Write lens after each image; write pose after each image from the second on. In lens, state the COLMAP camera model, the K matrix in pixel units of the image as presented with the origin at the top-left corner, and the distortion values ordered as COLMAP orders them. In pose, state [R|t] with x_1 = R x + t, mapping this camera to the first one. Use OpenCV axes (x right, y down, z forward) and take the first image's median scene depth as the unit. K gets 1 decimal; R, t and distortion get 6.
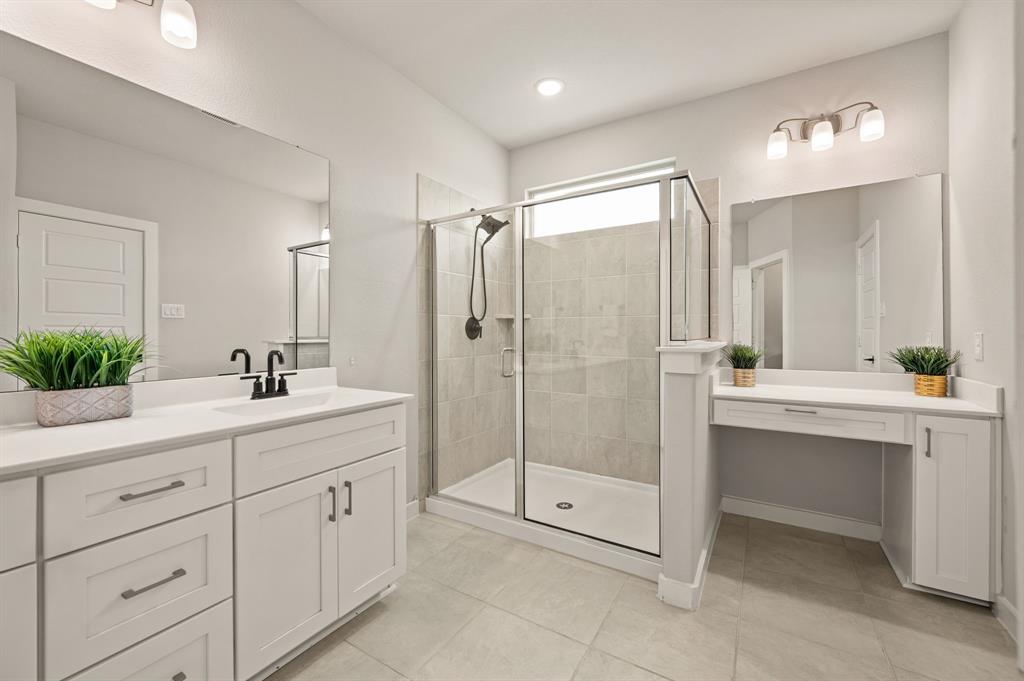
lens RADIAL K [[409.7, 0, 510.8], [0, 409.7, 333.5], [0, 0, 1]] dist [0.000987, -0.000028]
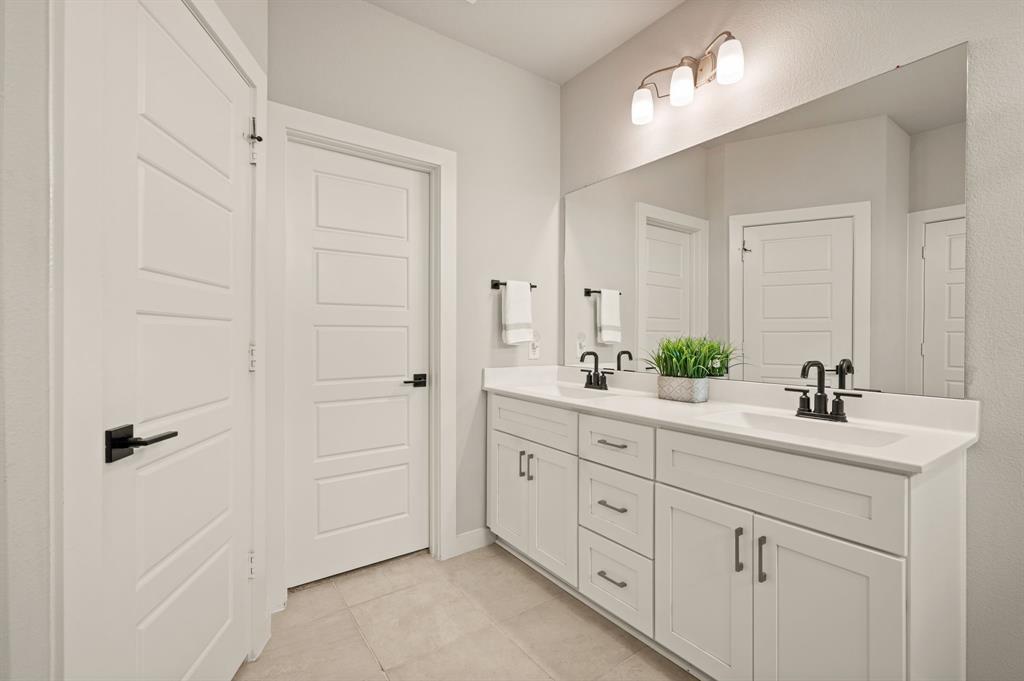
lens RADIAL K [[468.5, 0, 507.3], [0, 468.5, 340.7], [0, 0, 1]] dist [-0.002917, -0.000241]
pose [[-0.399617, 0.002072, -0.916680, 0.512245], [-0.008500, 0.999946, 0.005966, 0.000771], [0.916643, 0.010176, -0.399578, 0.811814]]
